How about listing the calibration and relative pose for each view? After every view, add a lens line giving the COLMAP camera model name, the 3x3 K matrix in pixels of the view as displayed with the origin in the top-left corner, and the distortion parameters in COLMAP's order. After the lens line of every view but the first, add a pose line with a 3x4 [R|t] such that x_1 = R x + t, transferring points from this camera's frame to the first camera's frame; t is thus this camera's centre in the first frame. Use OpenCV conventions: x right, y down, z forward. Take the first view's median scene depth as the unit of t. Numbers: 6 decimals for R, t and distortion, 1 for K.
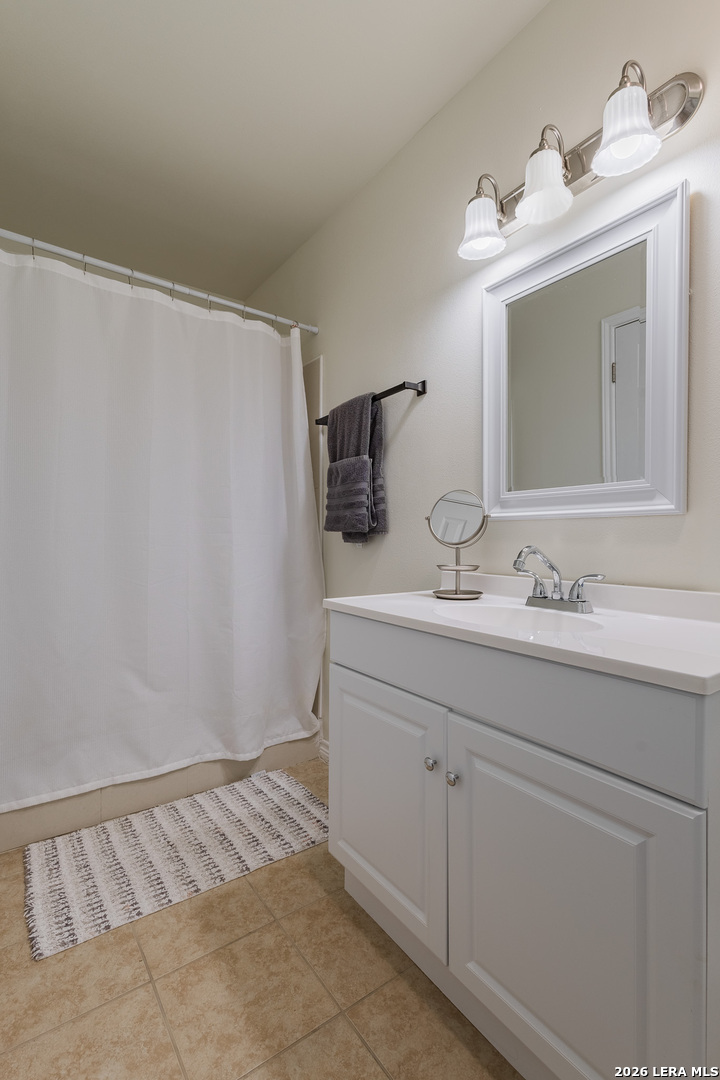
lens RADIAL K [[489.4, 0, 360.0], [0, 489.4, 540.0], [0, 0, 1]] dist [0.004177, 0.000047]
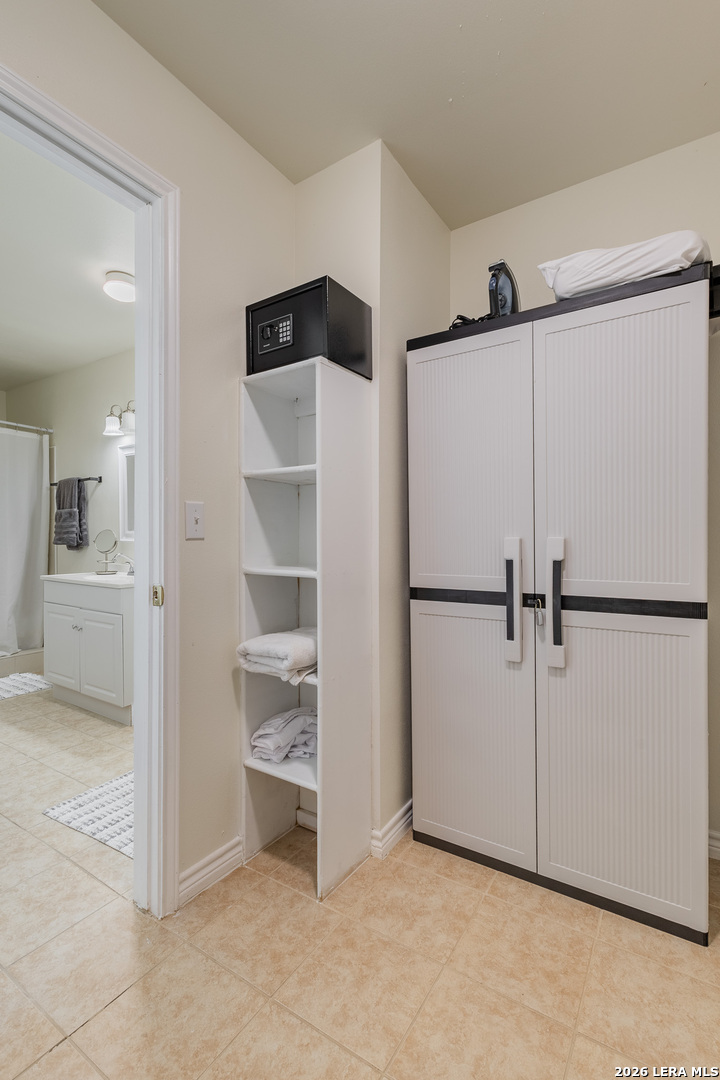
lens RADIAL K [[489.4, 0, 360.0], [0, 489.4, 540.0], [0, 0, 1]] dist [0.004177, 0.000047]
pose [[0.932968, -0.008667, 0.359856, 0.379259], [0.007262, 0.999960, 0.005256, -0.041762], [-0.359887, -0.002290, 0.932993, -1.311021]]
